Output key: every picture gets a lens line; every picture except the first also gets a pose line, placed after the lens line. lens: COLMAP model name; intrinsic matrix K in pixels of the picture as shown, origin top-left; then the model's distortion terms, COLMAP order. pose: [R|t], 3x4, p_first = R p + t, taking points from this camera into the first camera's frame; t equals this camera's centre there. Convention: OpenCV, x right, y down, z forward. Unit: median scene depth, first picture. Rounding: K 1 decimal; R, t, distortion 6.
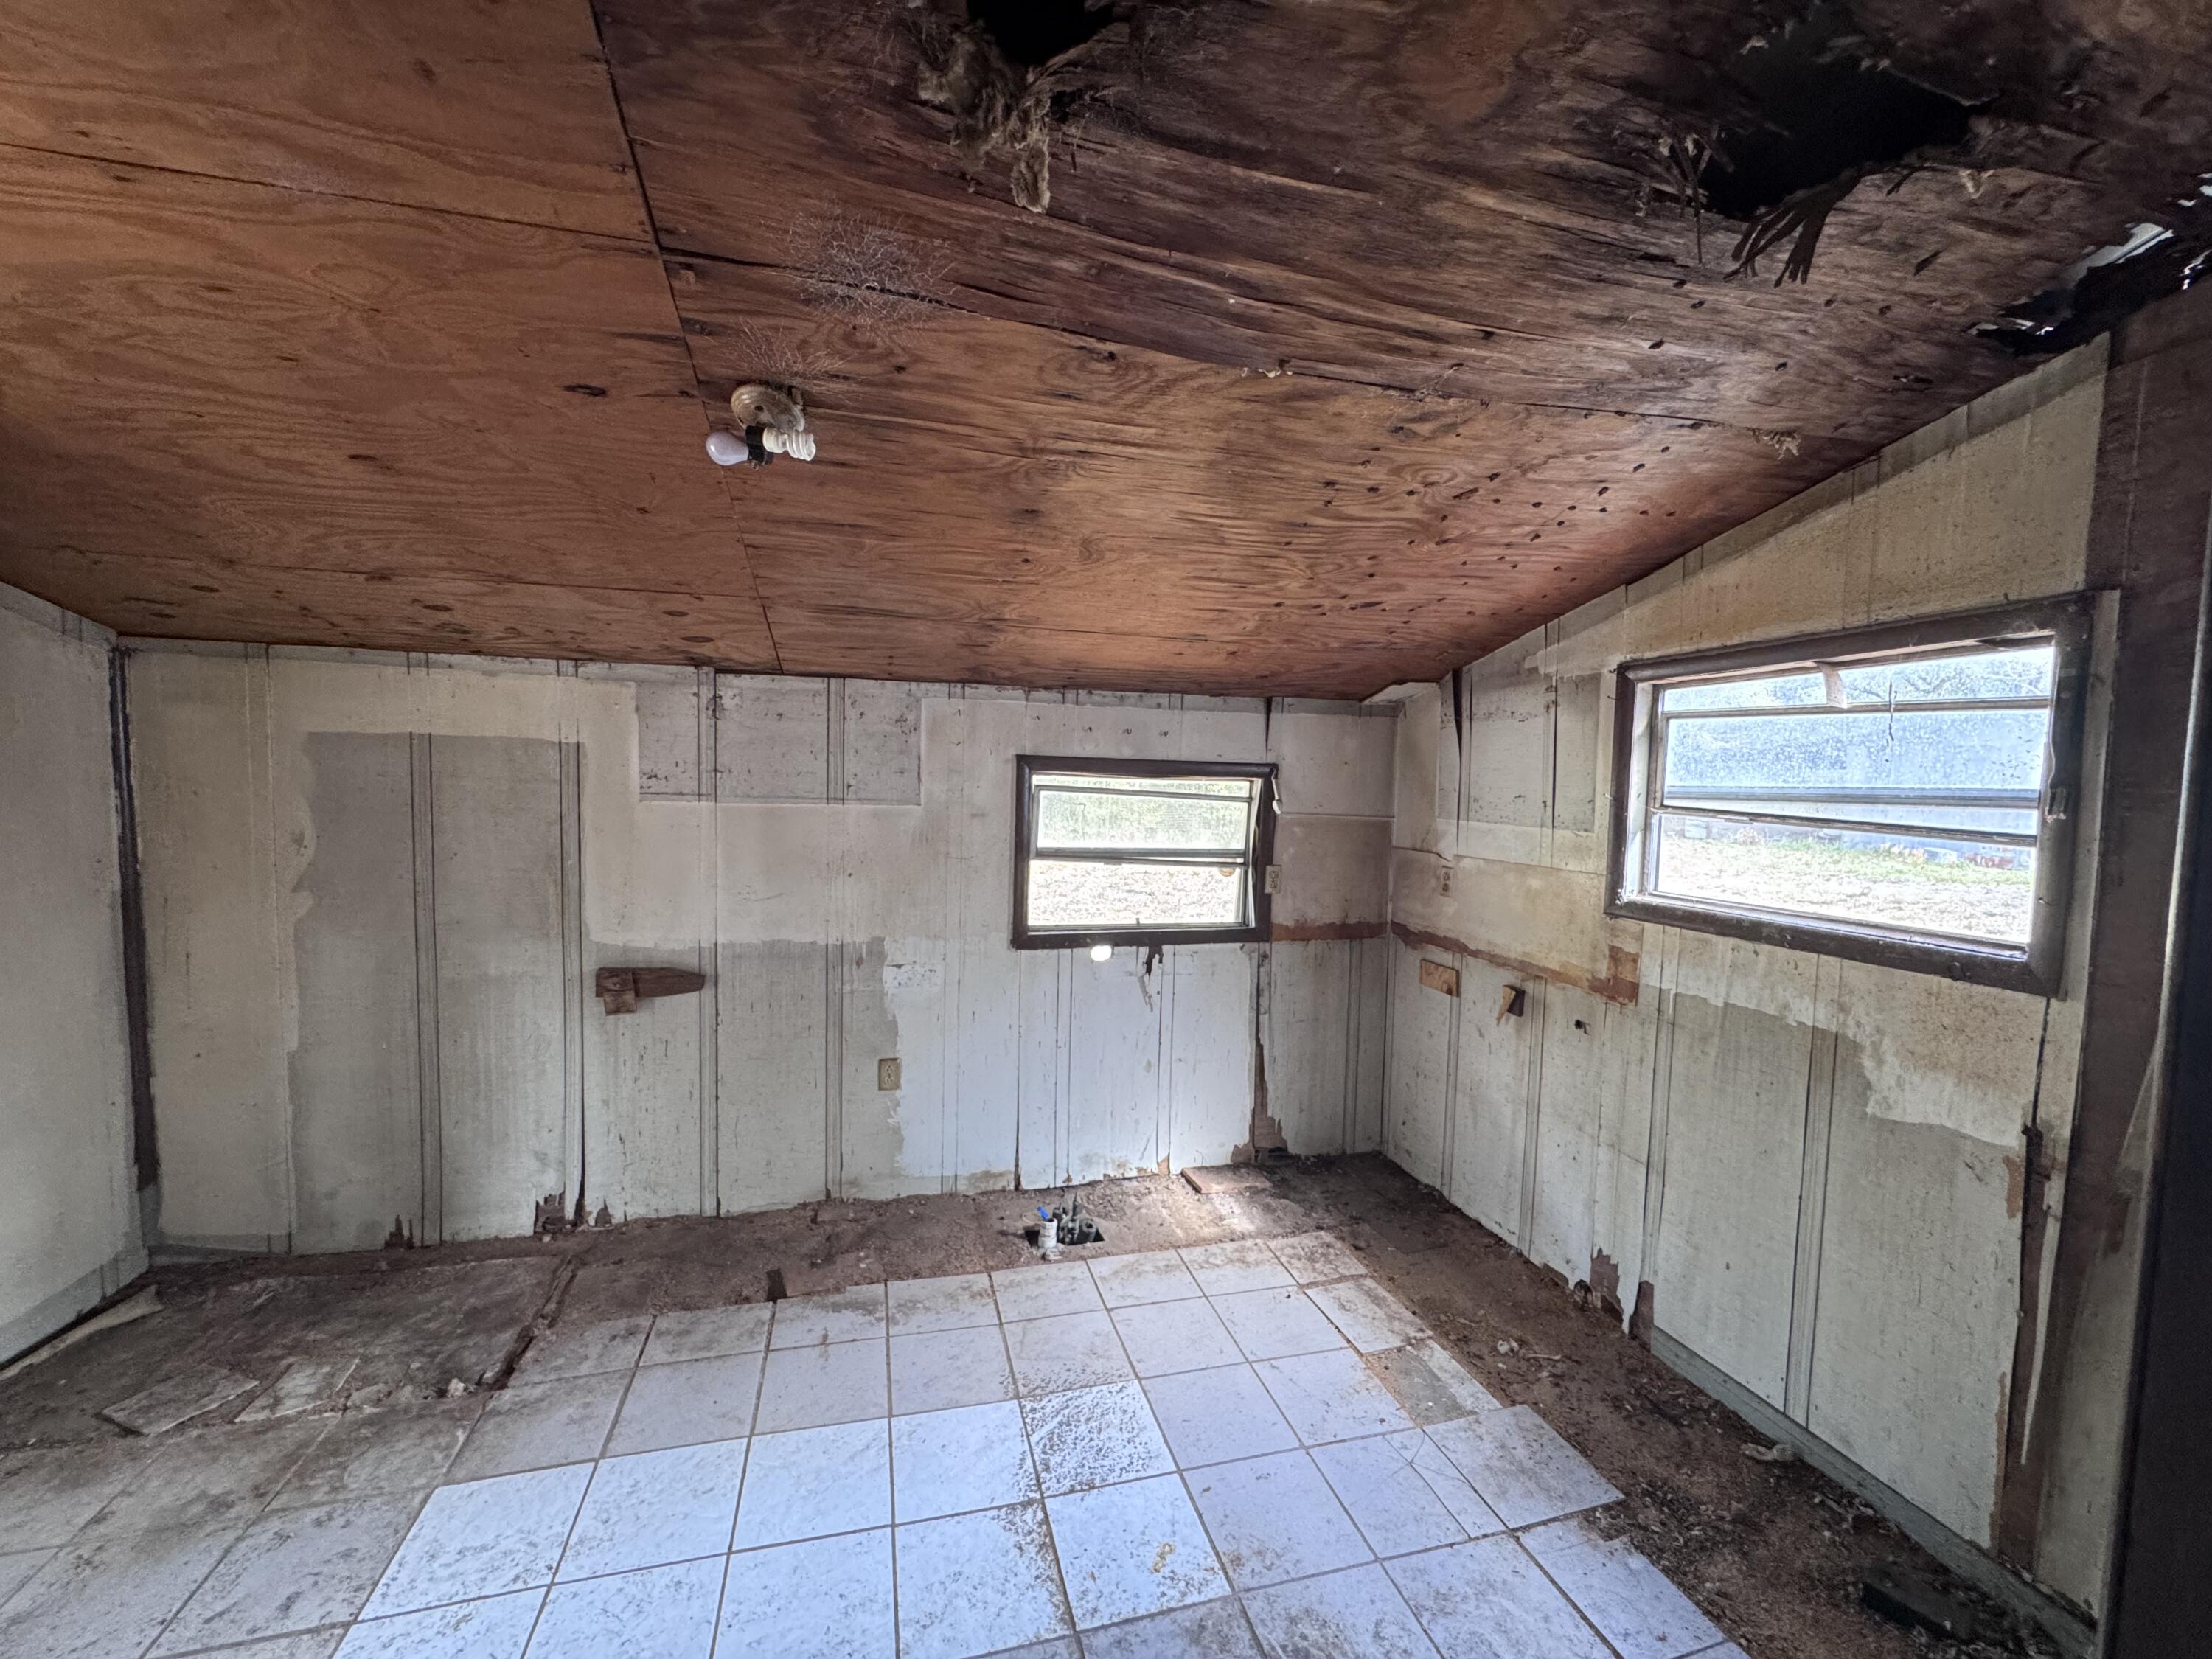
lens RADIAL K [[880.2, 0, 1103.9], [0, 880.2, 832.8], [0, 0, 1]] dist [-0.001737, -0.000068]
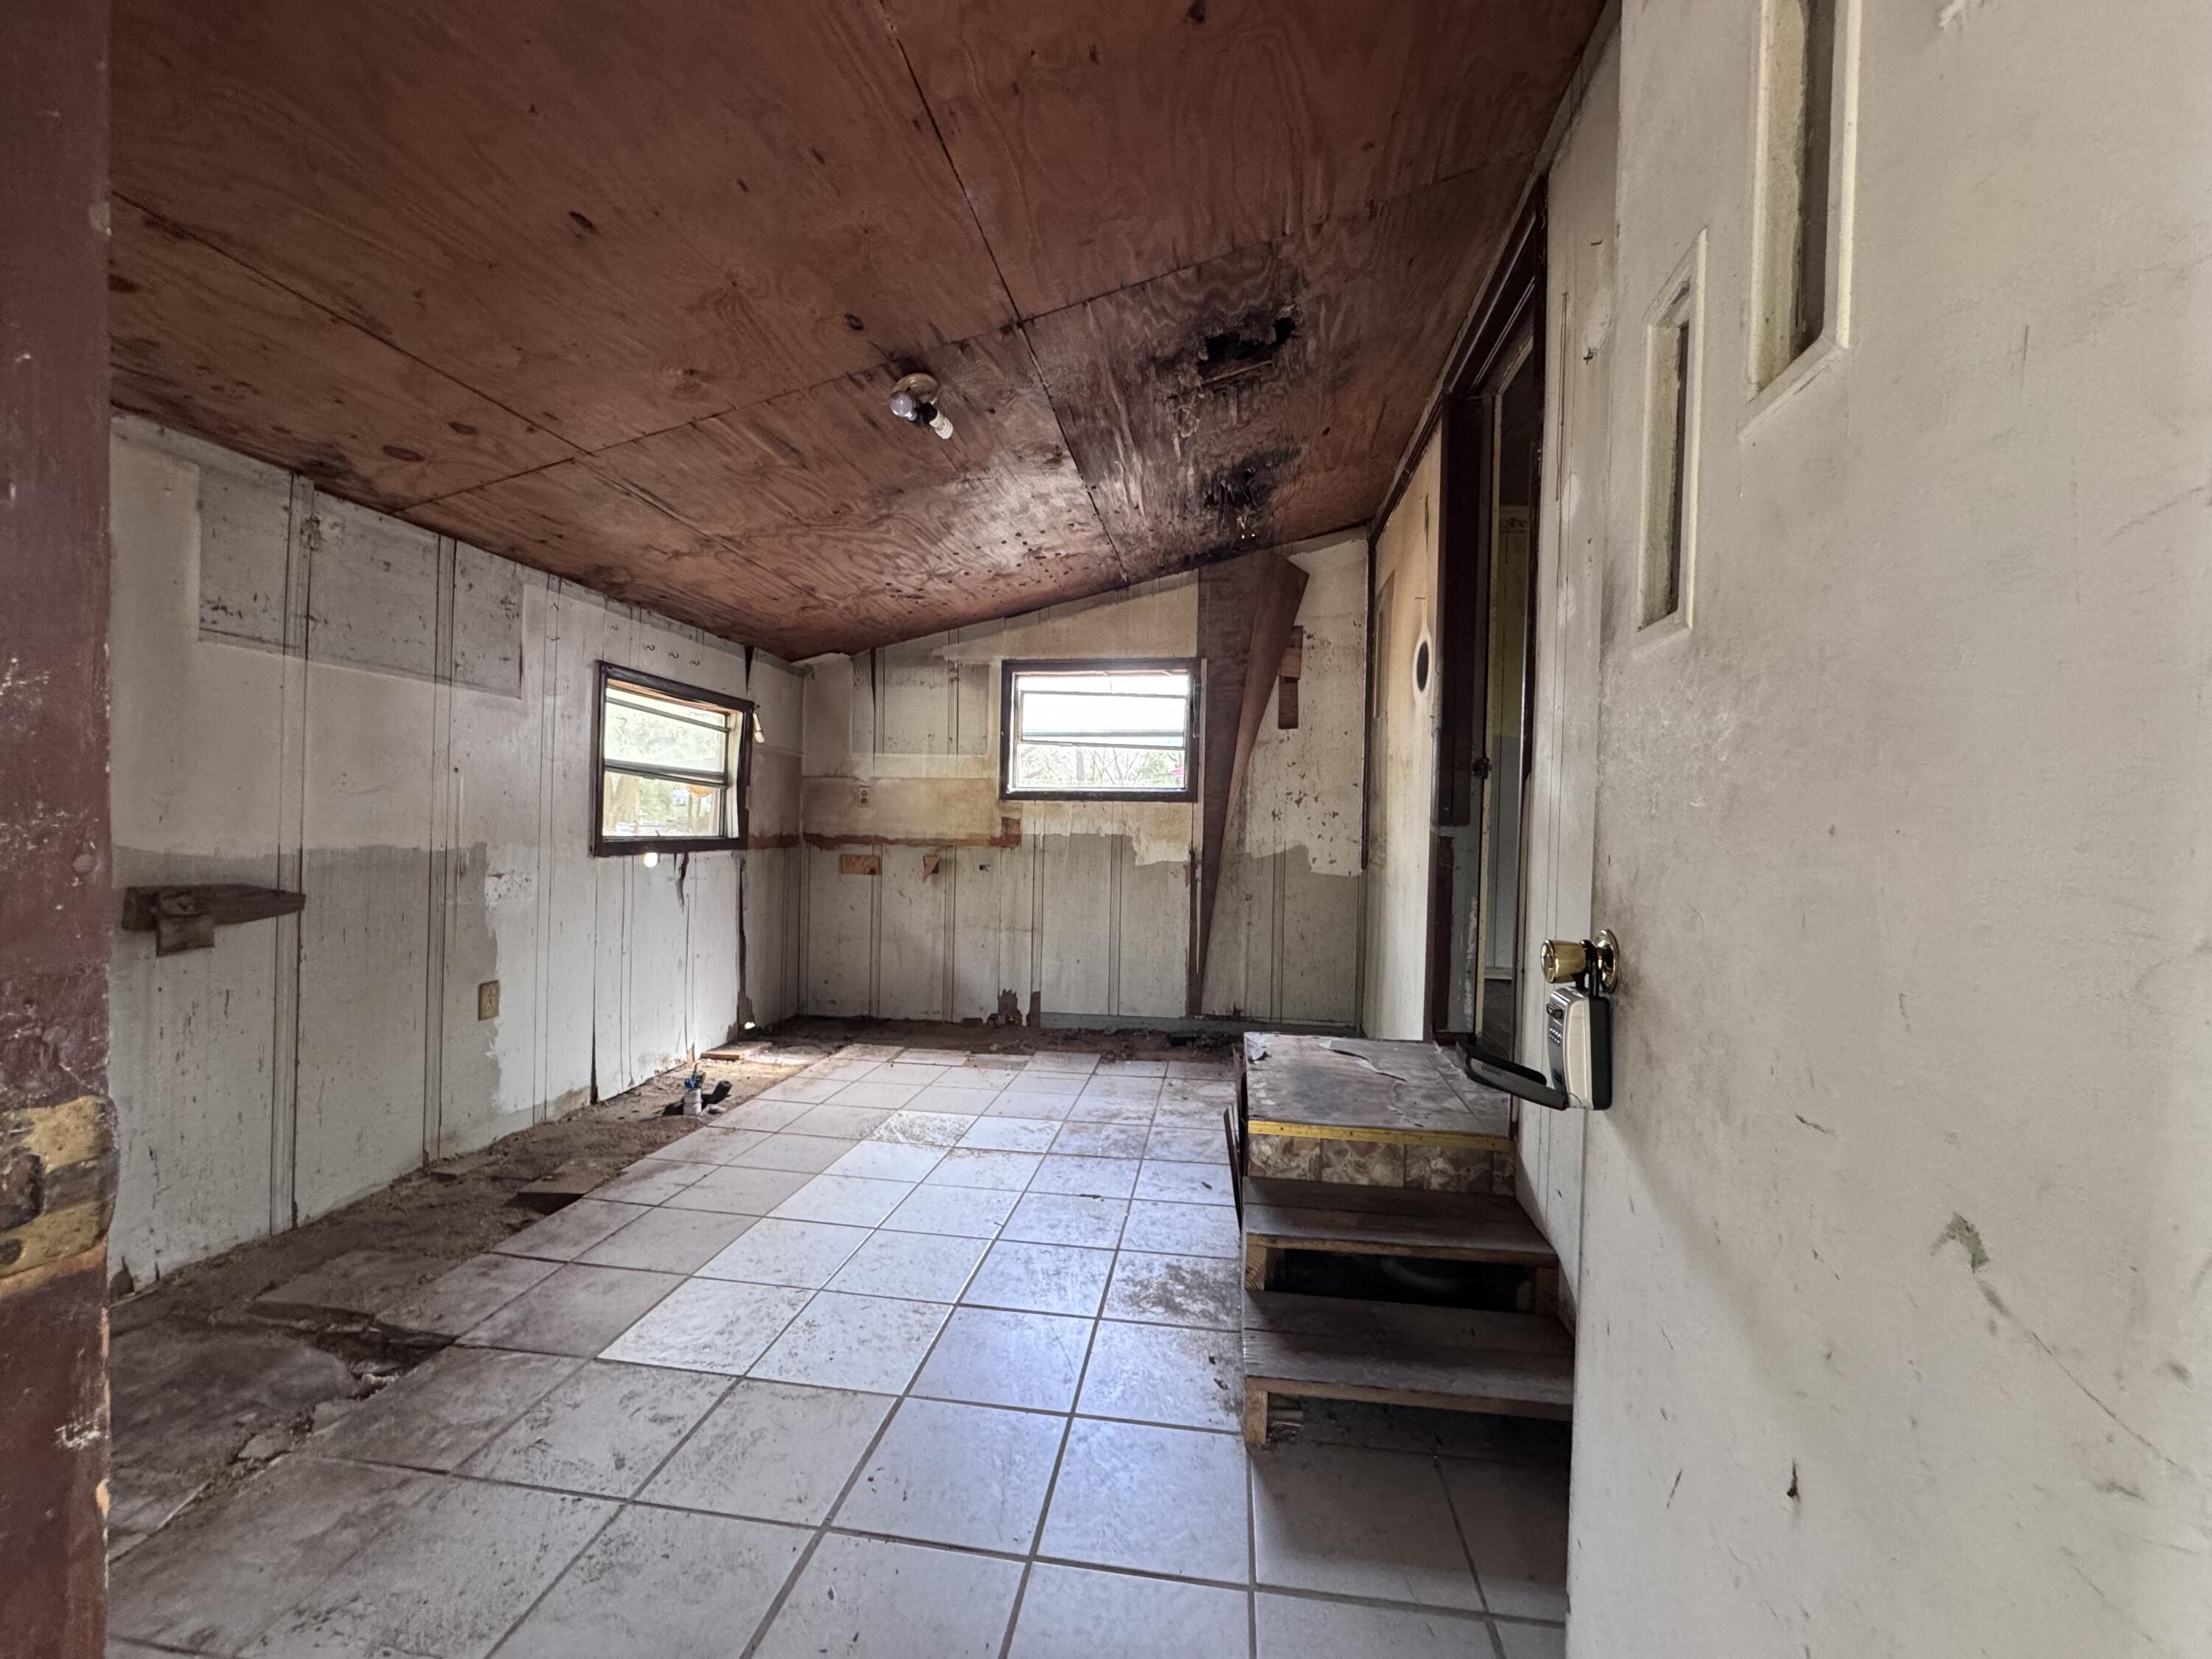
lens RADIAL K [[880.2, 0, 1103.9], [0, 880.2, 832.8], [0, 0, 1]] dist [-0.001737, -0.000068]
pose [[0.398734, -0.022402, 0.916793, -0.841508], [0.044768, 0.998985, 0.004940, 0.136718], [-0.915973, 0.039073, 0.399333, 0.082670]]
